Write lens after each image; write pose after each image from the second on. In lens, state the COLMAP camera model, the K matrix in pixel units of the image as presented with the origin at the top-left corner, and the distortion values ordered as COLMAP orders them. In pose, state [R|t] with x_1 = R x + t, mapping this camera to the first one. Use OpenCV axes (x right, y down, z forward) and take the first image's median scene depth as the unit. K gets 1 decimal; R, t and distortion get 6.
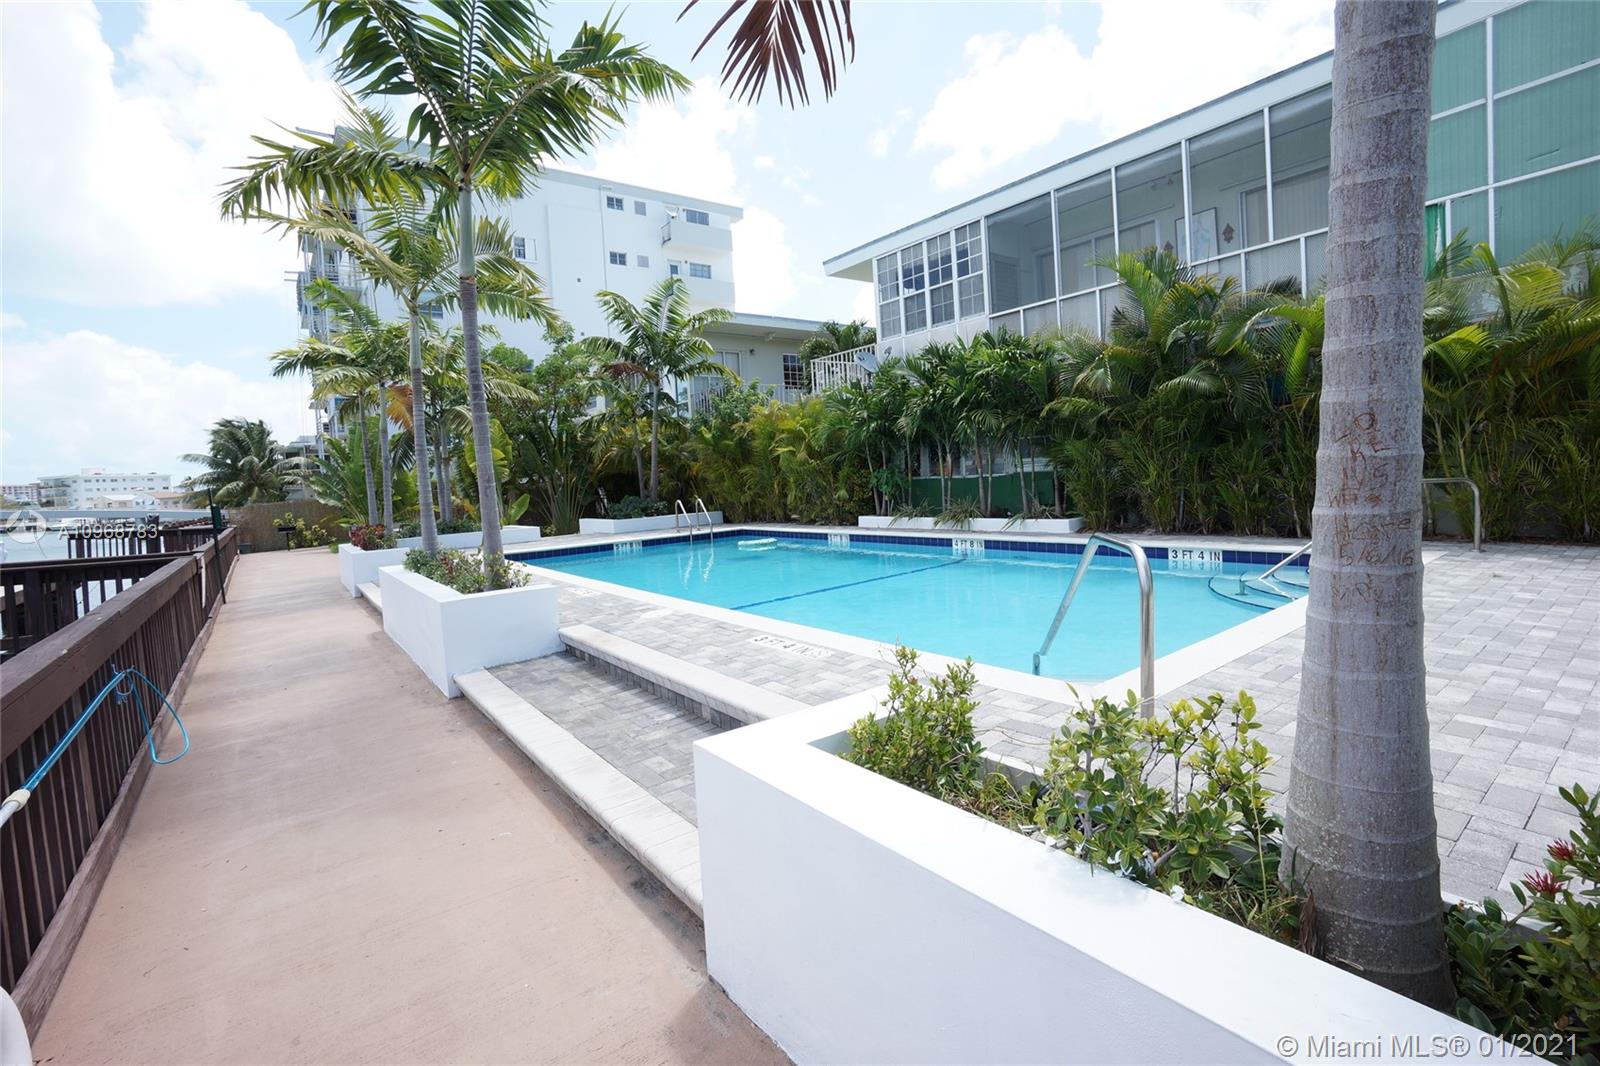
lens RADIAL K [[709.9, 0, 796.2], [0, 709.9, 514.9], [0, 0, 1]] dist [-0.066403, 0.025501]
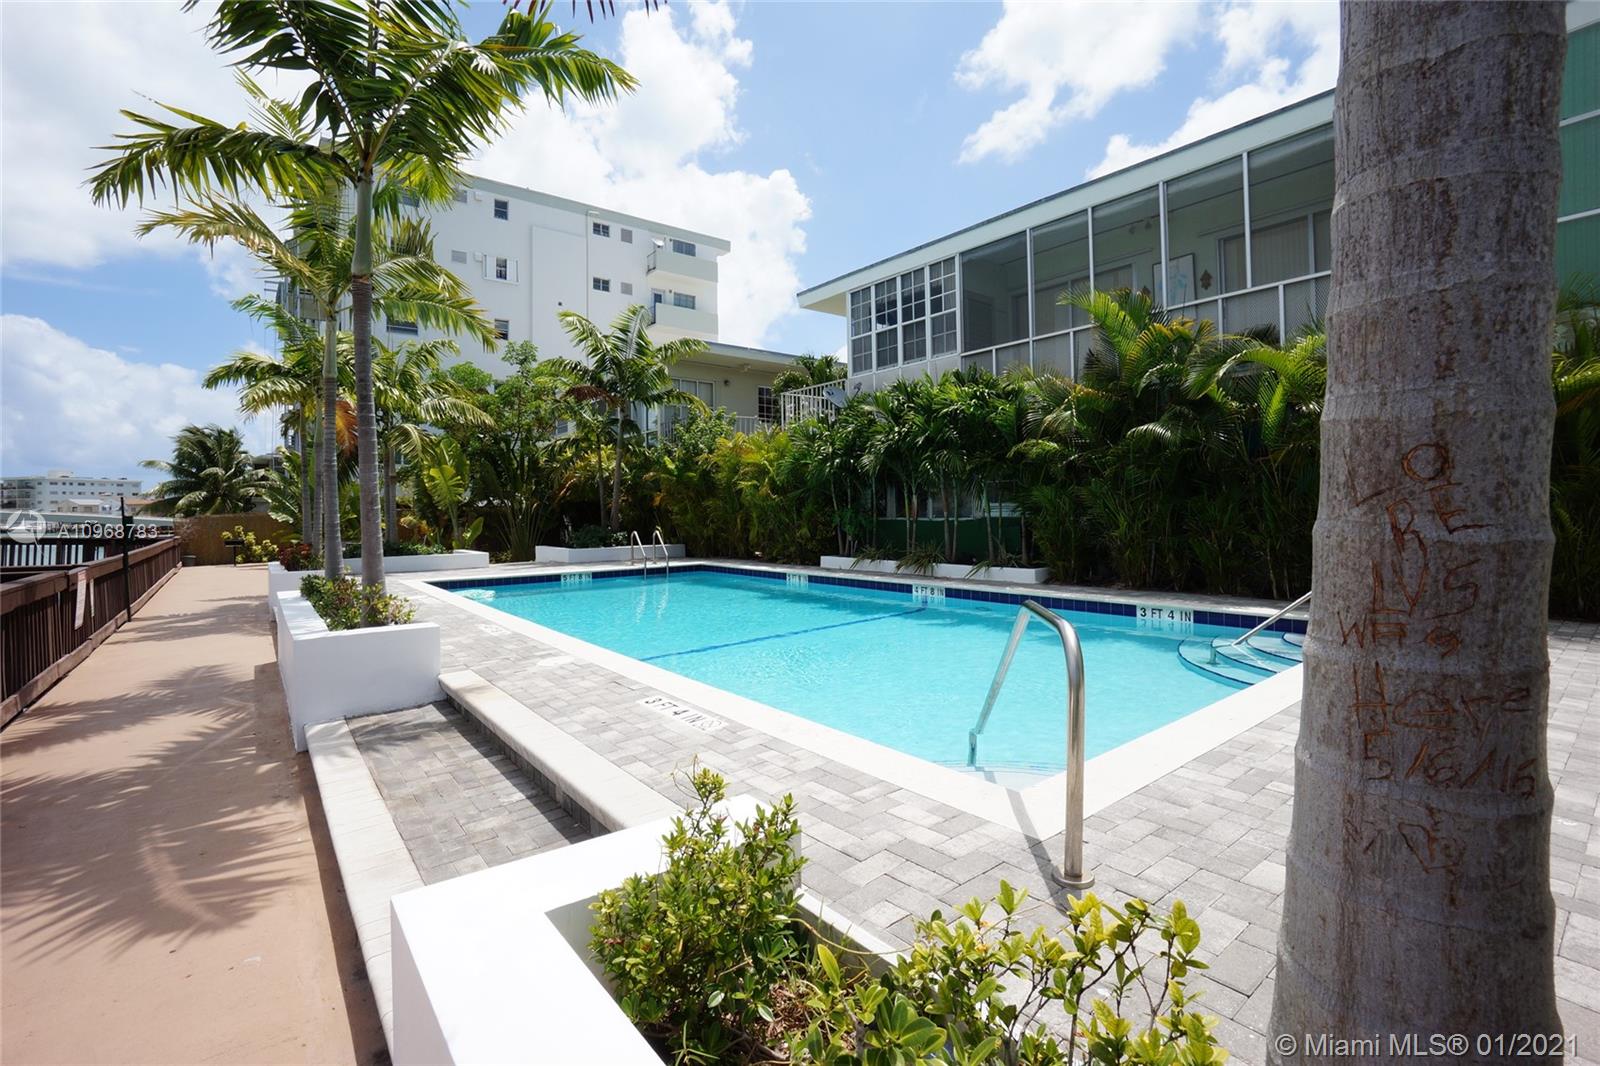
lens RADIAL K [[714.5, 0, 792.6], [0, 714.5, 512.6], [0, 0, 1]] dist [-0.064829, 0.024196]
pose [[0.998871, 0.041960, 0.022266, 0.029660], [-0.040735, 0.997770, -0.052874, -0.004571], [-0.024435, 0.051907, 0.998353, 0.040810]]
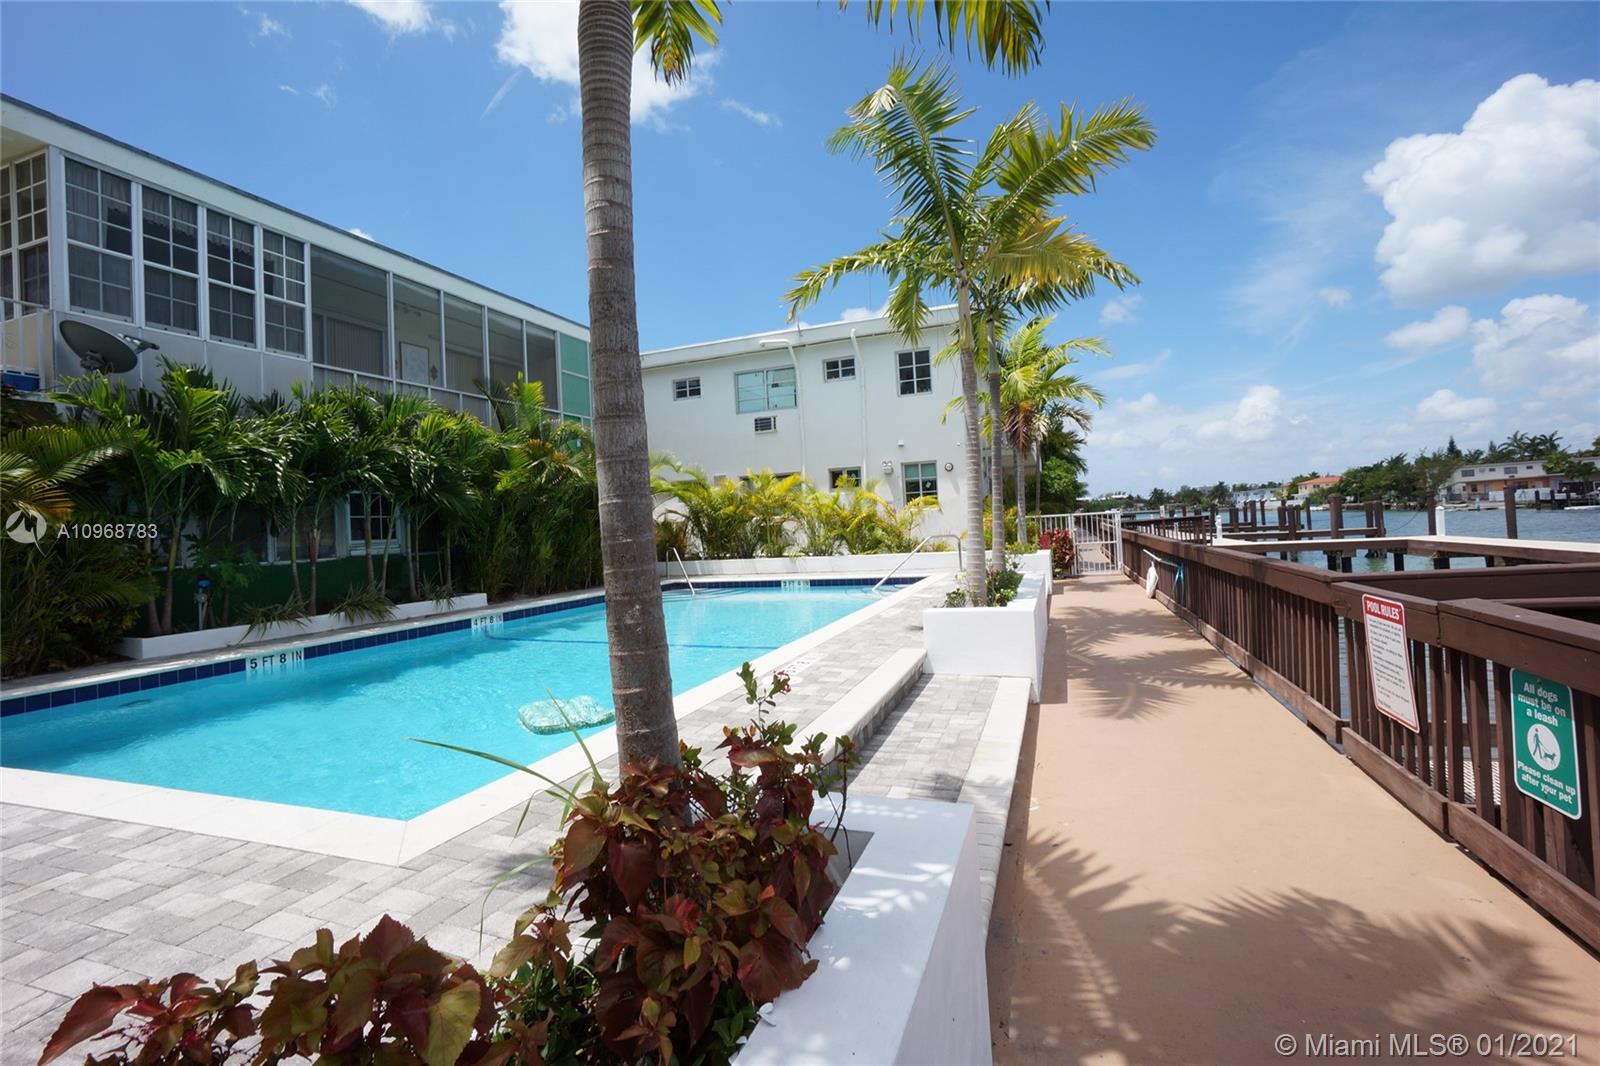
lens RADIAL K [[714.5, 0, 792.6], [0, 714.5, 512.6], [0, 0, 1]] dist [-0.064829, 0.024196]
pose [[-0.535196, 0.097559, 0.839075, -0.663483], [0.121443, 0.991876, -0.037864, -0.014422], [-0.835953, 0.081635, -0.542696, 0.966793]]
